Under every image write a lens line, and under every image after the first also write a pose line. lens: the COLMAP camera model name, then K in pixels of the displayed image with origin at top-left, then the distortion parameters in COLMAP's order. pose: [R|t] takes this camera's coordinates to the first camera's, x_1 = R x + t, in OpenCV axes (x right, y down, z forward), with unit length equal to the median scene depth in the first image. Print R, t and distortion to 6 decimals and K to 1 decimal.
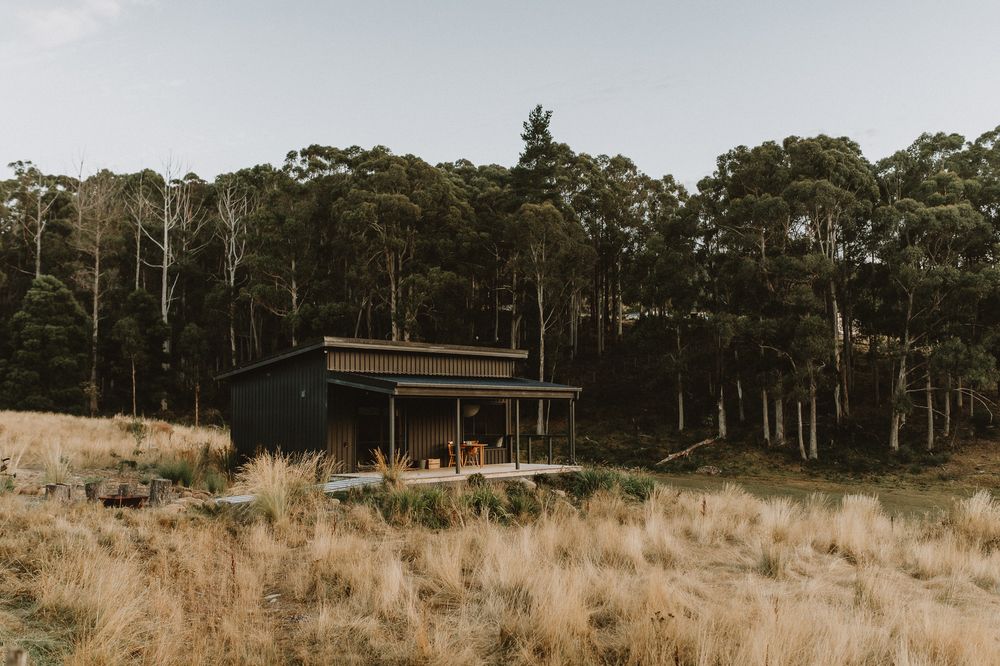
lens RADIAL K [[958.0, 0, 500.0], [0, 958.0, 333.0], [0, 0, 1]] dist [0.004326, 0.015316]
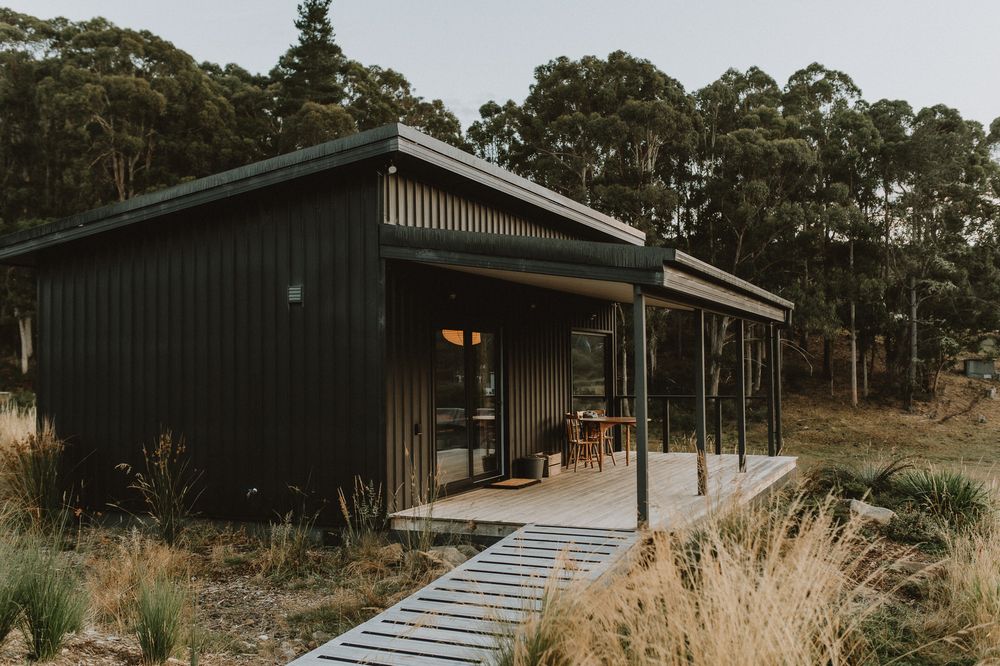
lens RADIAL K [[978.3, 0, 511.8], [0, 978.3, 333.1], [0, 0, 1]] dist [0.005849, 0.001758]
pose [[0.949346, 0.010609, 0.314054, -0.059707], [-0.025347, 0.998759, 0.042880, 0.014881], [-0.313209, -0.048668, 0.948436, 0.151026]]
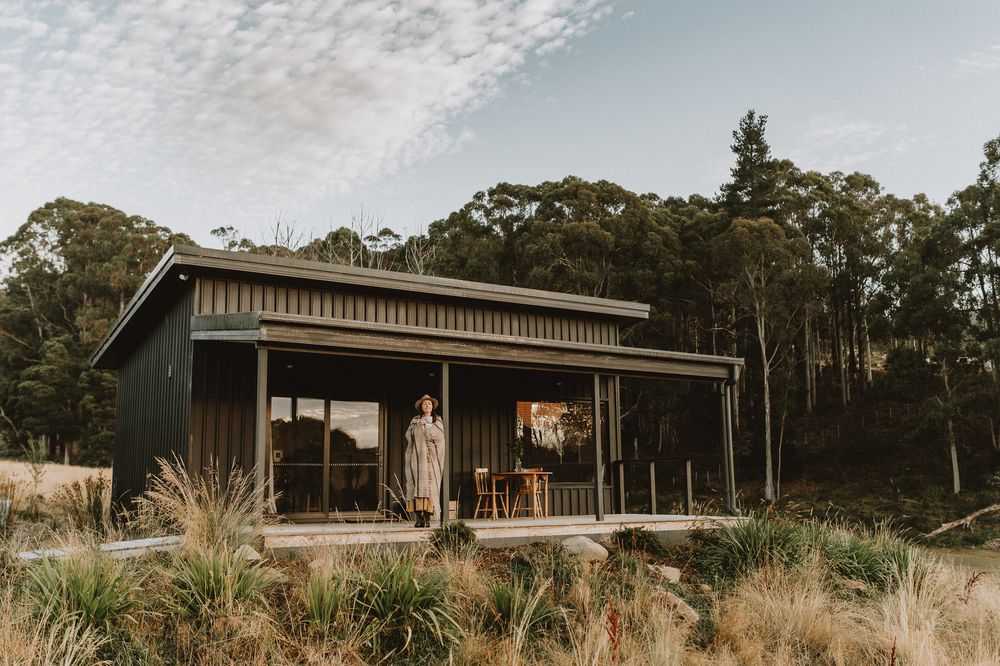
lens RADIAL K [[958.0, 0, 500.0], [0, 958.0, 333.0], [0, 0, 1]] dist [0.004326, 0.015316]
pose [[0.968720, -0.046935, -0.243678, 0.023005], [0.028222, 0.996417, -0.079728, 0.021781], [0.246547, 0.070357, 0.966573, 0.132365]]
